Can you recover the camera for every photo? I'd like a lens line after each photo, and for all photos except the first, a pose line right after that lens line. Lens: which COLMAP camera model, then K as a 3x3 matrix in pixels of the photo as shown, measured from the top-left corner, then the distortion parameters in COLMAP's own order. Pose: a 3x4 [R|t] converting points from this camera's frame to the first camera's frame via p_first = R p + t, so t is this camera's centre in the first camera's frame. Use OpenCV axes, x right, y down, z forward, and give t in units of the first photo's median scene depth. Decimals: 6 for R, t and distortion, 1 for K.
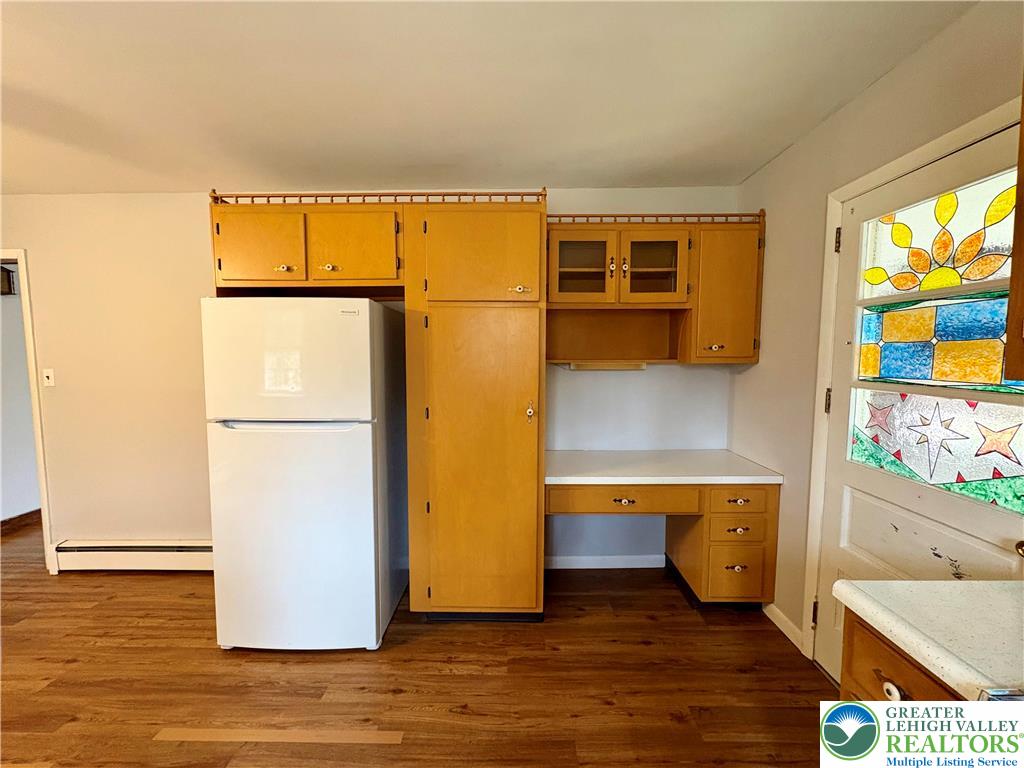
lens RADIAL K [[406.6, 0, 511.4], [0, 406.6, 382.9], [0, 0, 1]] dist [0.000384, 0.000374]
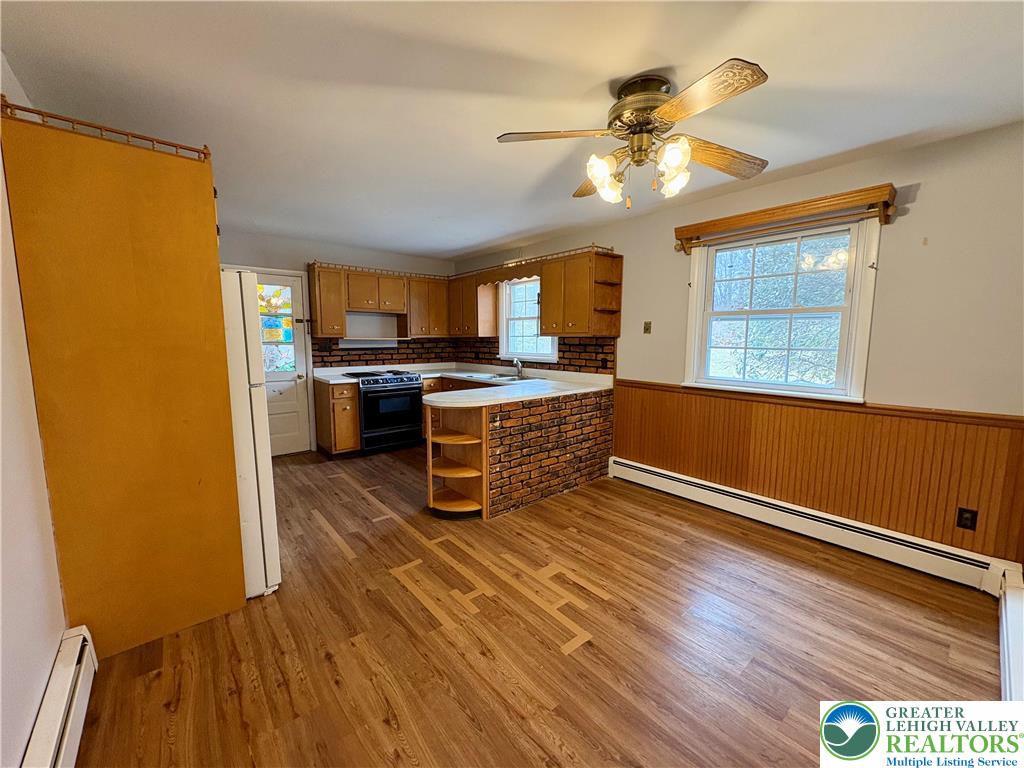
lens RADIAL K [[406.6, 0, 513.0], [0, 406.6, 386.3], [0, 0, 1]] dist [0.000384, 0.000374]
pose [[-0.656574, -0.085483, 0.749402, -1.823357], [0.060368, 0.984414, 0.165180, -0.041189], [-0.751842, 0.153692, -0.641180, 1.082772]]
